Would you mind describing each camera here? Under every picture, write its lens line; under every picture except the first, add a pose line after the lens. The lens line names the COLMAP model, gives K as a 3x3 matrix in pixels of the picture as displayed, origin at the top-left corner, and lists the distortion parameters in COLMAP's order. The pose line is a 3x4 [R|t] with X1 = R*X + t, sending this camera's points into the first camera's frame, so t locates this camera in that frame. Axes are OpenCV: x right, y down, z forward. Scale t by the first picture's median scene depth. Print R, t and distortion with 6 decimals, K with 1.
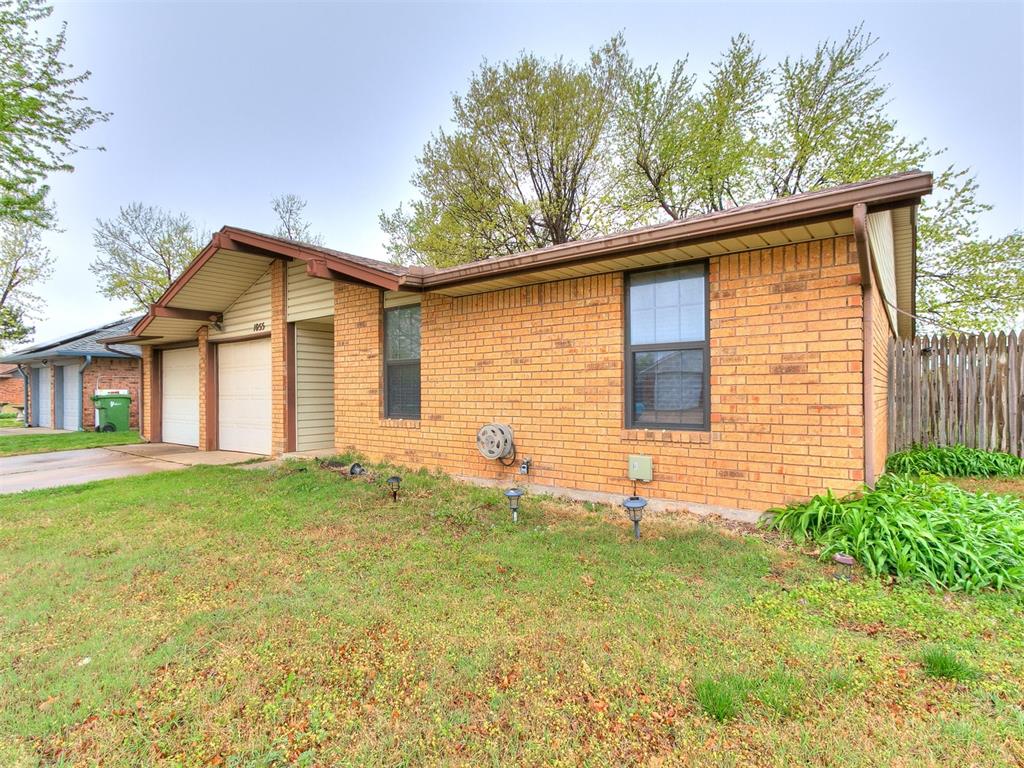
lens RADIAL K [[548.2, 0, 510.1], [0, 548.2, 391.3], [0, 0, 1]] dist [0.000672, 0.000493]
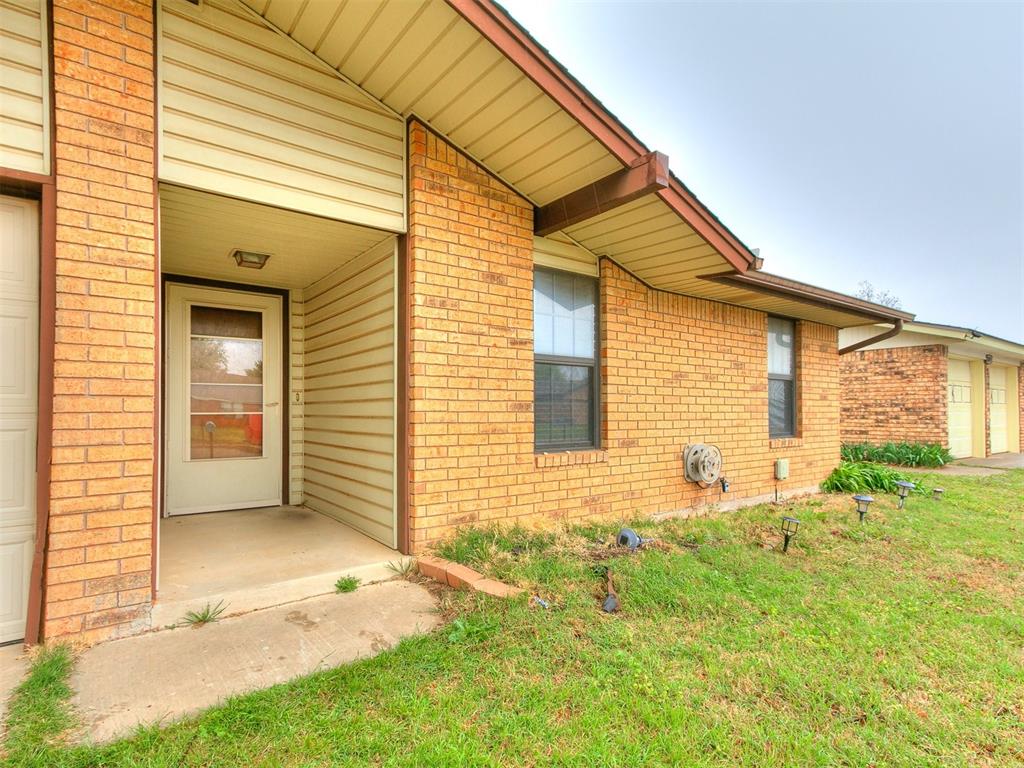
lens RADIAL K [[548.2, 0, 527.1], [0, 548.2, 398.4], [0, 0, 1]] dist [0.000672, 0.000493]
pose [[0.230003, 0.021414, 0.972954, -0.871274], [-0.010853, 0.999752, -0.019438, 0.003392], [-0.973130, -0.006089, 0.230178, 0.957743]]
